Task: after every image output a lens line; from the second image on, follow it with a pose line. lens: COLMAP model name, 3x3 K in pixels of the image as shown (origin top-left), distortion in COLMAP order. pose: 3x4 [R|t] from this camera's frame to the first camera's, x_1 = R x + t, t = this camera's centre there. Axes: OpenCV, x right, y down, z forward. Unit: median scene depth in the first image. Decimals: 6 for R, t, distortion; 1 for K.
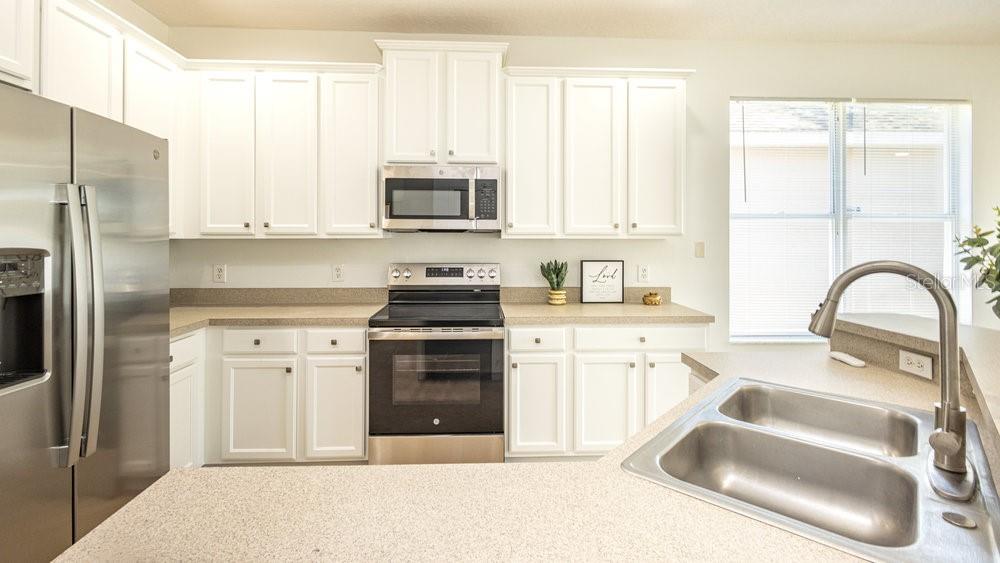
lens RADIAL K [[467.0, 0, 502.1], [0, 467.0, 234.1], [0, 0, 1]] dist [0.004244, 0.000753]
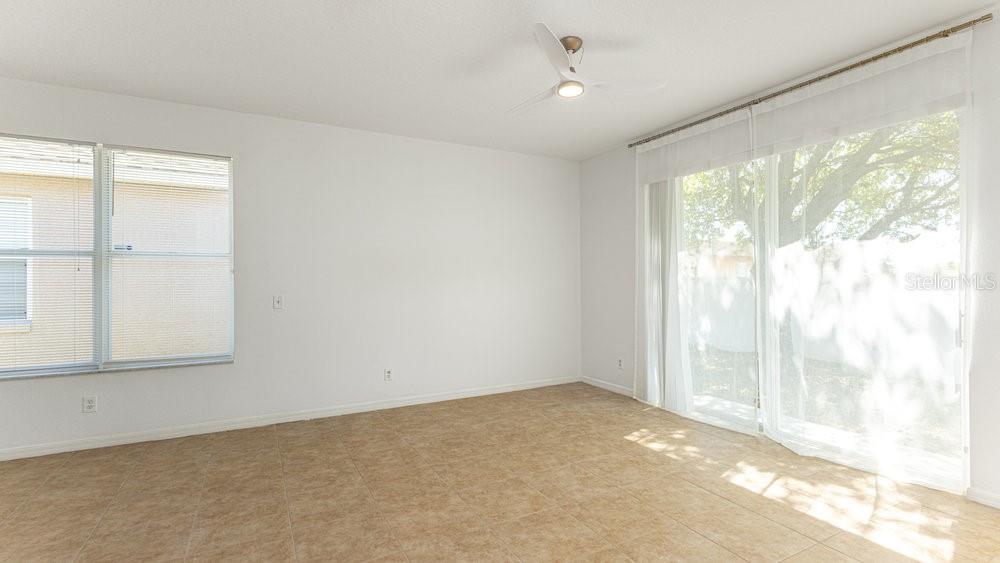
lens RADIAL K [[467.0, 0, 494.5], [0, 467.0, 277.0], [0, 0, 1]] dist [0.004244, 0.000753]
pose [[0.904116, -0.004854, 0.427260, 1.281069], [0.007002, 0.999970, -0.003456, 0.027550], [-0.427230, 0.006117, 0.904122, -0.397223]]
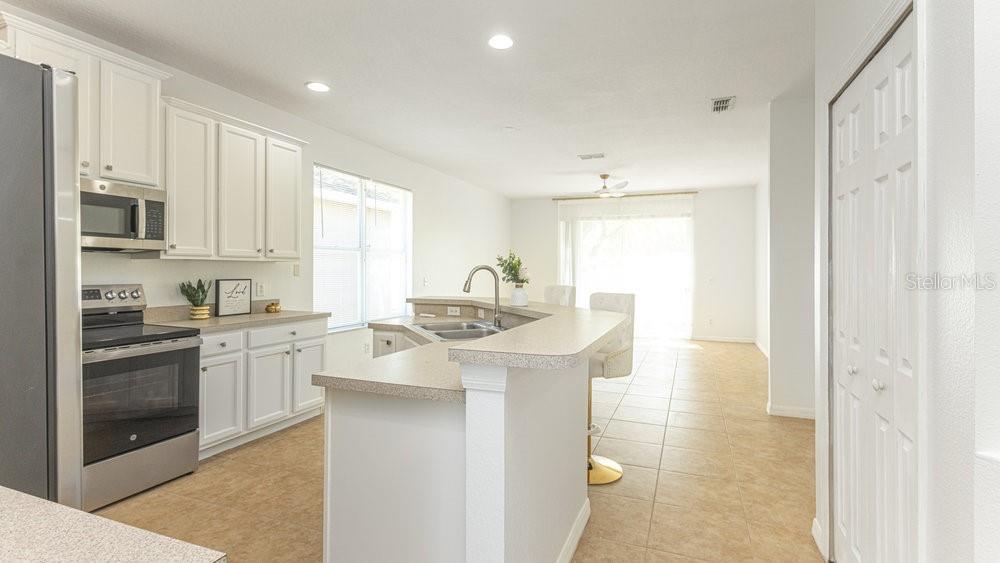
lens RADIAL K [[467.0, 0, 499.1], [0, 467.0, 270.8], [0, 0, 1]] dist [0.004244, 0.000753]
pose [[0.425419, -0.003569, 0.904989, -0.625653], [-0.006264, 0.999957, 0.006888, 0.024247], [-0.904975, -0.008599, 0.425379, -0.127731]]
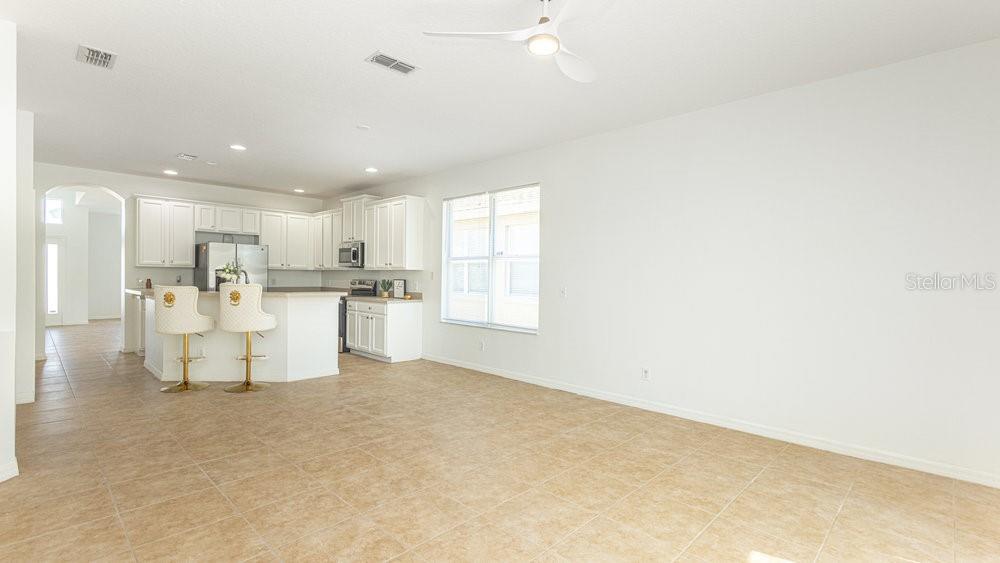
lens RADIAL K [[467.0, 0, 505.6], [0, 467.0, 279.5], [0, 0, 1]] dist [0.004244, 0.000753]
pose [[0.675507, 0.012638, -0.737245, 2.433682], [-0.007586, 0.999919, 0.010190, 0.030652], [0.737315, -0.001291, 0.675548, -0.172753]]
